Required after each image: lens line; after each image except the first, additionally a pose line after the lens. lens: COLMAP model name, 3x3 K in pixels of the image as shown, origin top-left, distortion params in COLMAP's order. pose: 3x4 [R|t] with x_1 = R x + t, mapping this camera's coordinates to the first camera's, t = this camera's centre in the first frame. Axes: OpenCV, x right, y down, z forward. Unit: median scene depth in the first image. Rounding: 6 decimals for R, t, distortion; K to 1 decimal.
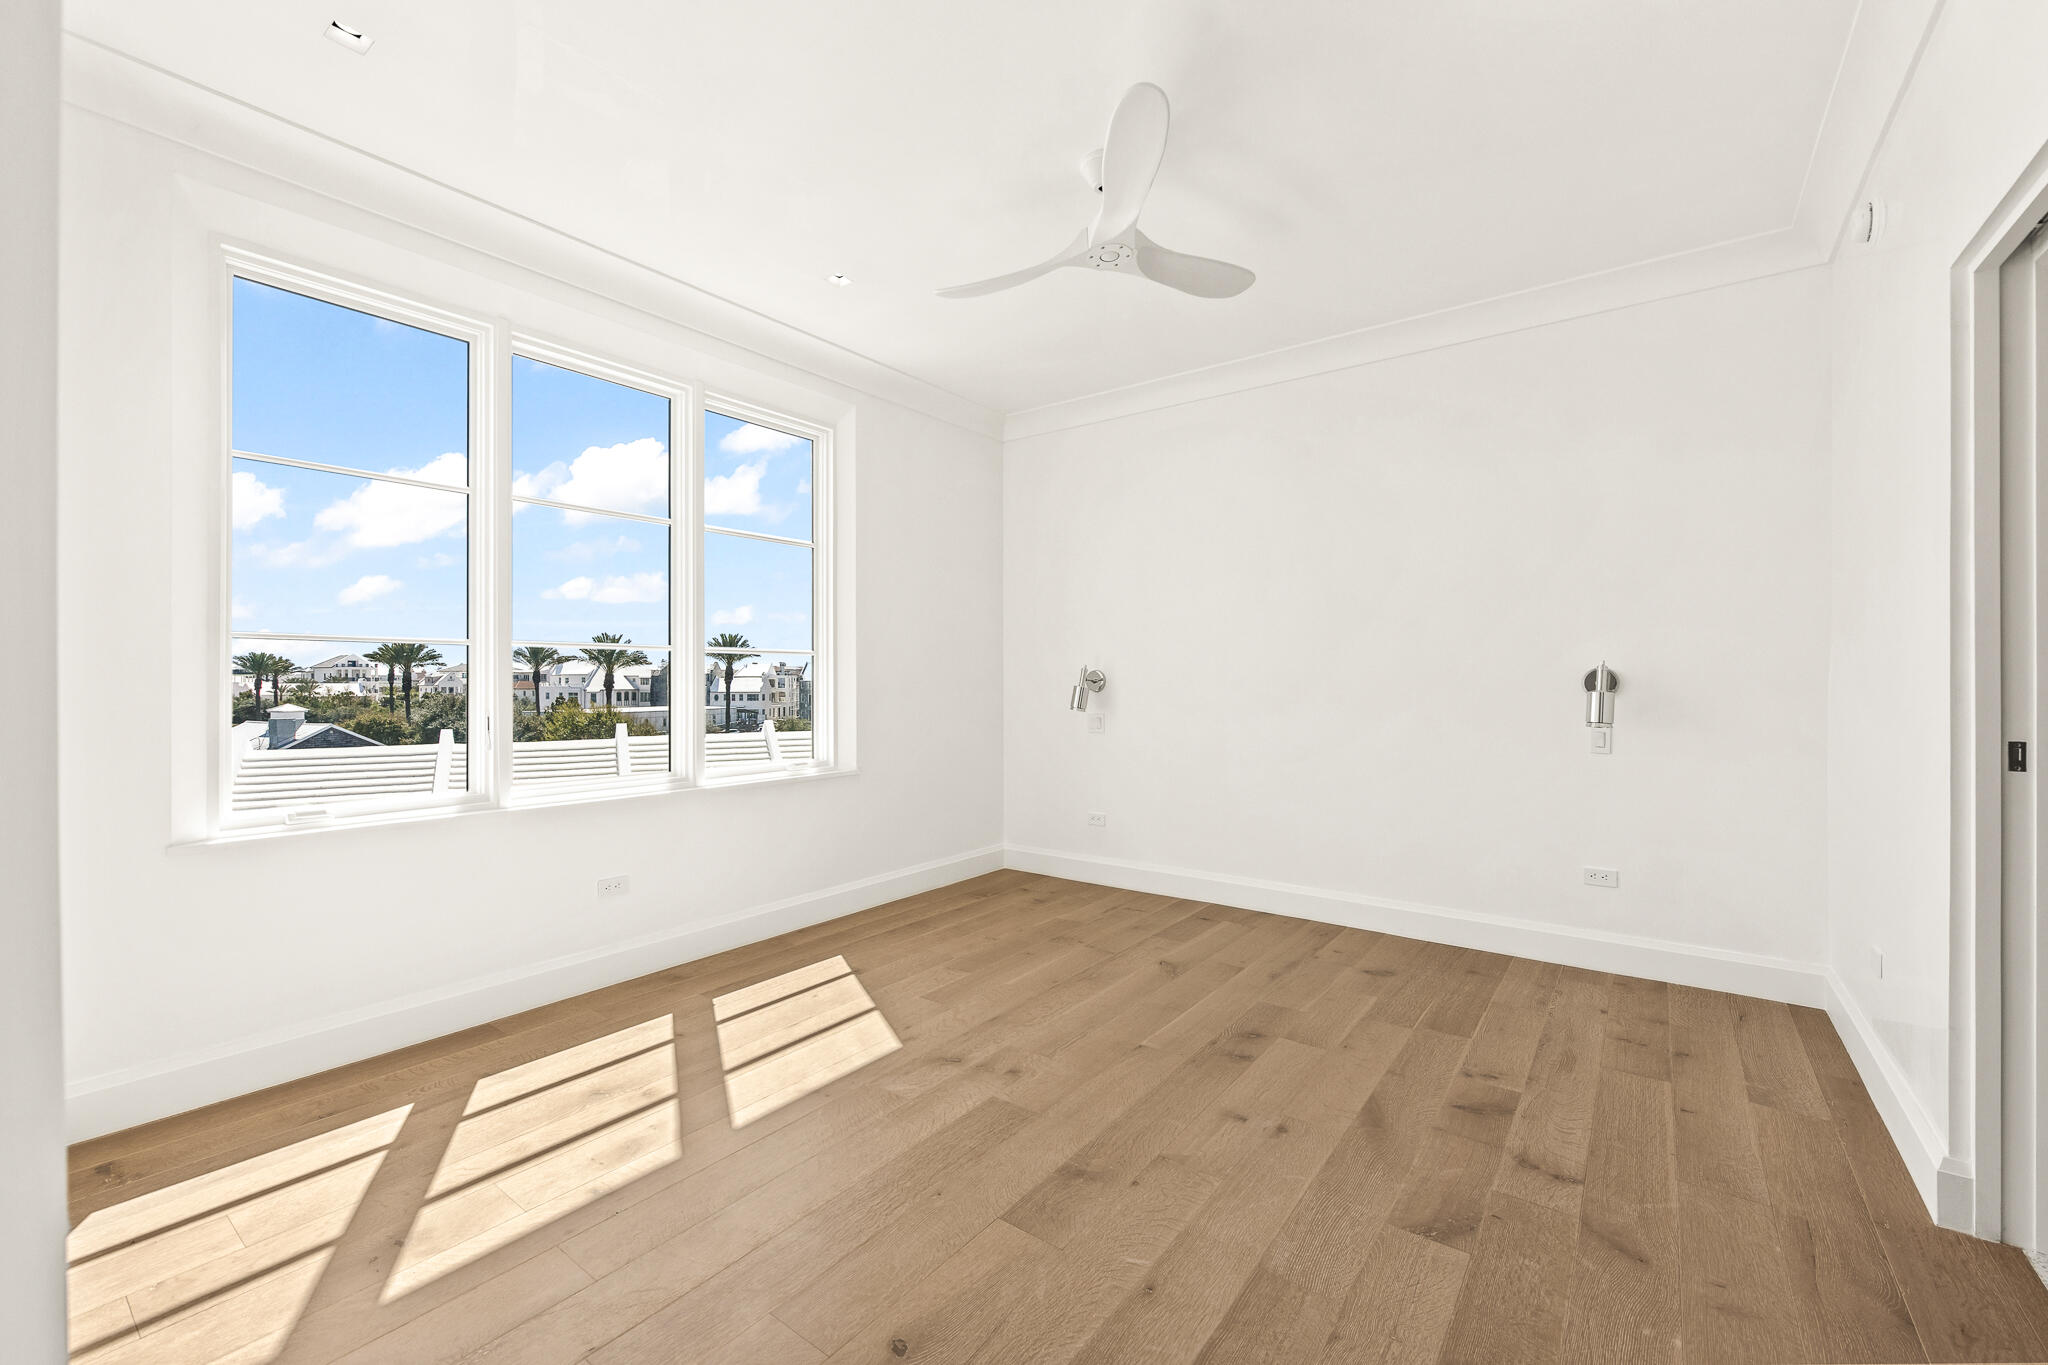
lens RADIAL K [[824.3, 0, 1017.7], [0, 824.3, 683.6], [0, 0, 1]] dist [0.000098, -0.000309]
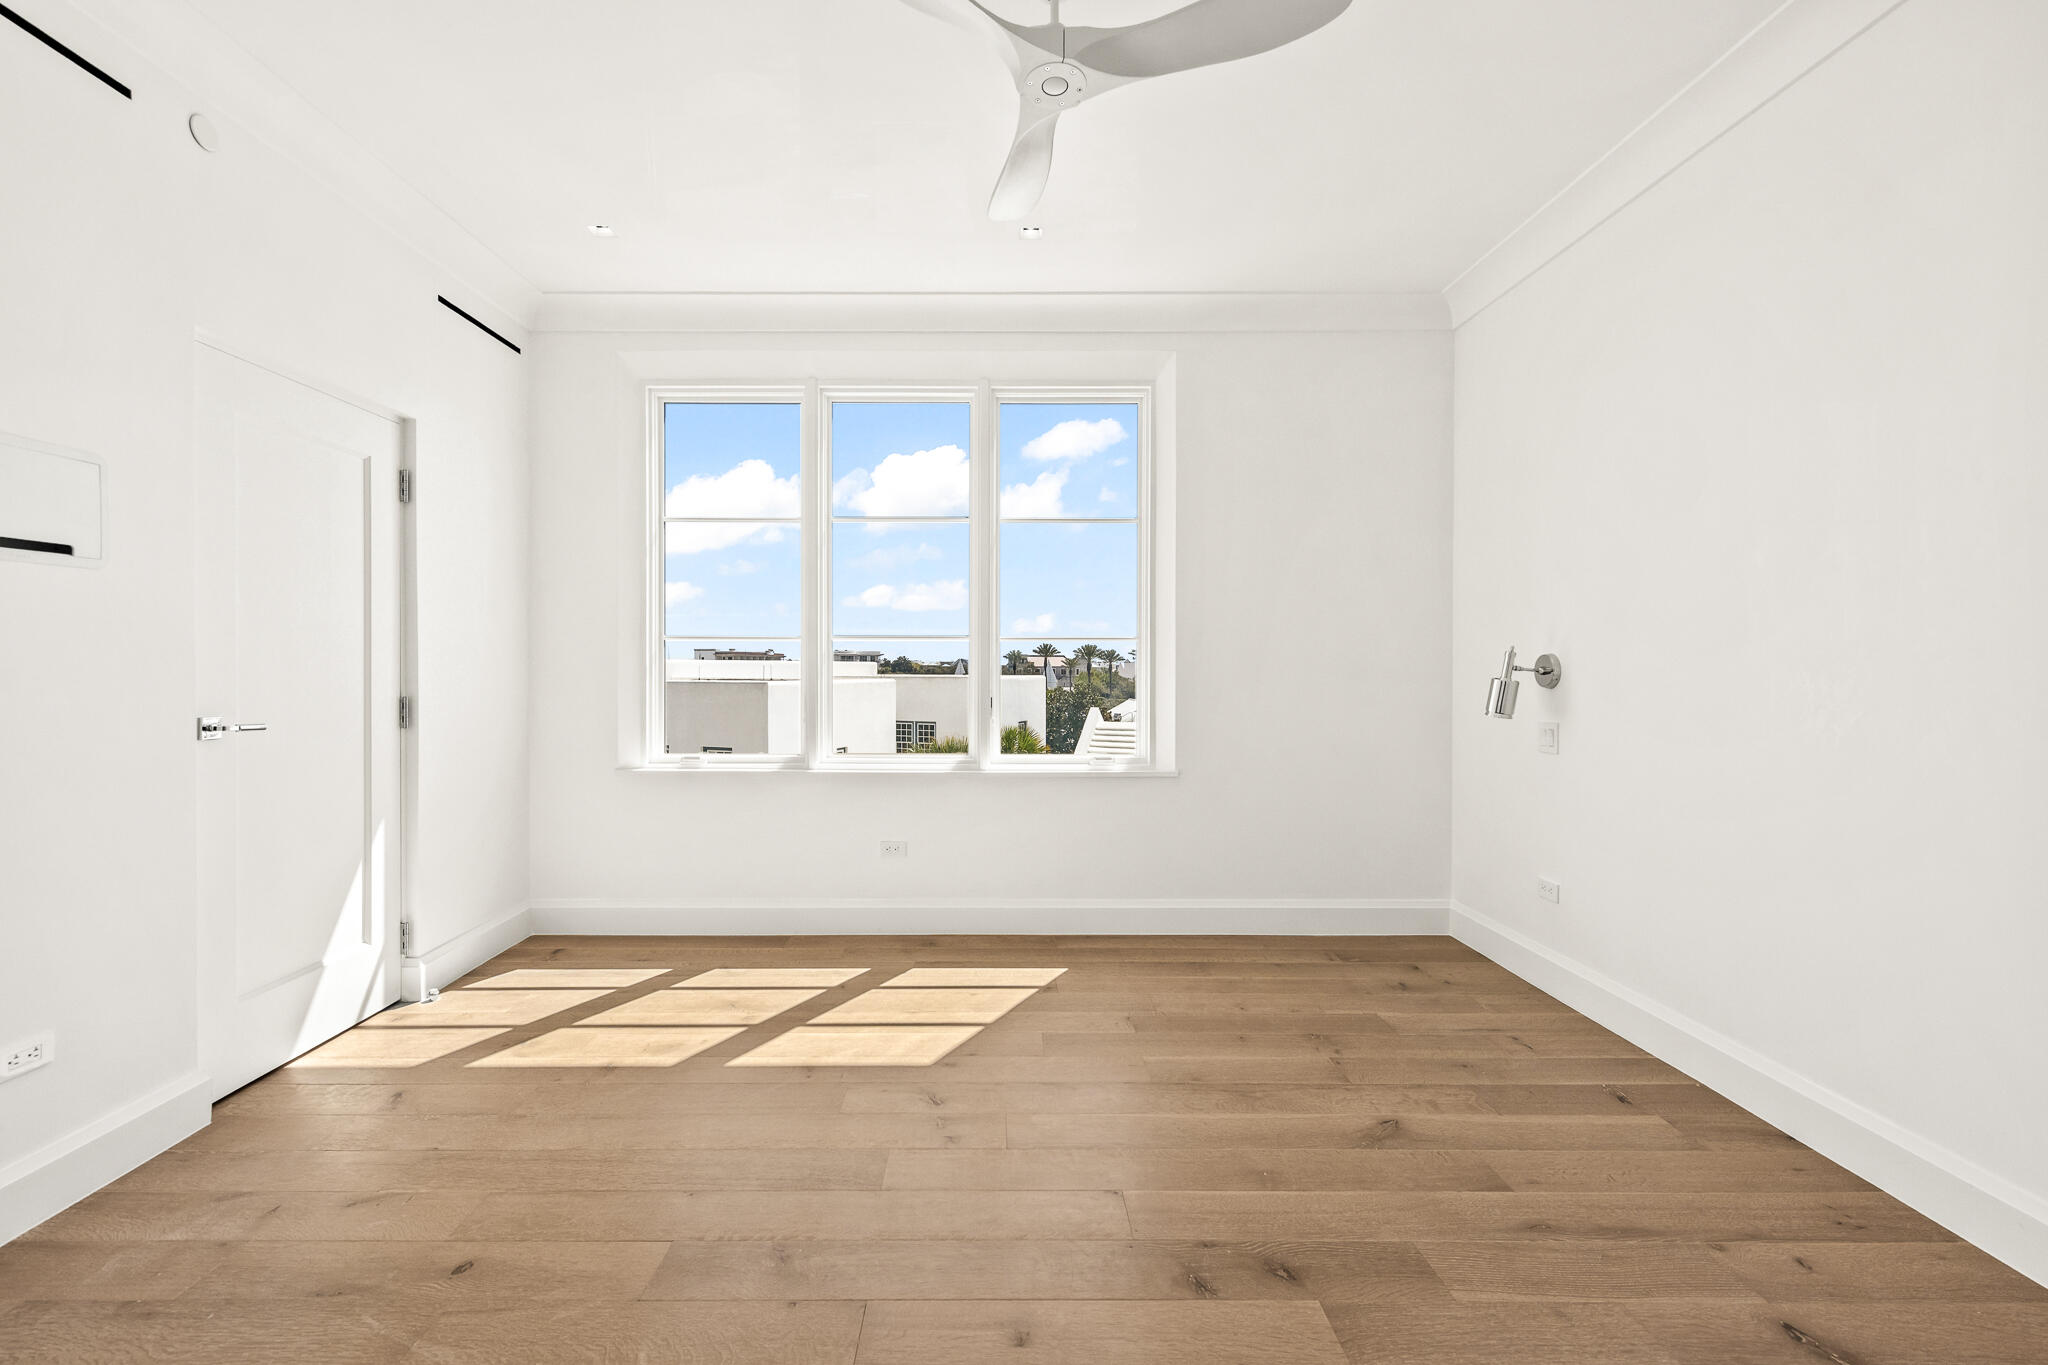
lens RADIAL K [[876.6, 0, 1018.1], [0, 876.6, 676.8], [0, 0, 1]] dist [-0.002165, -0.000789]
pose [[0.602332, 0.009721, -0.798187, 0.538397], [-0.005420, 0.999953, 0.008088, -0.001802], [0.798227, -0.000546, 0.602356, 0.382314]]
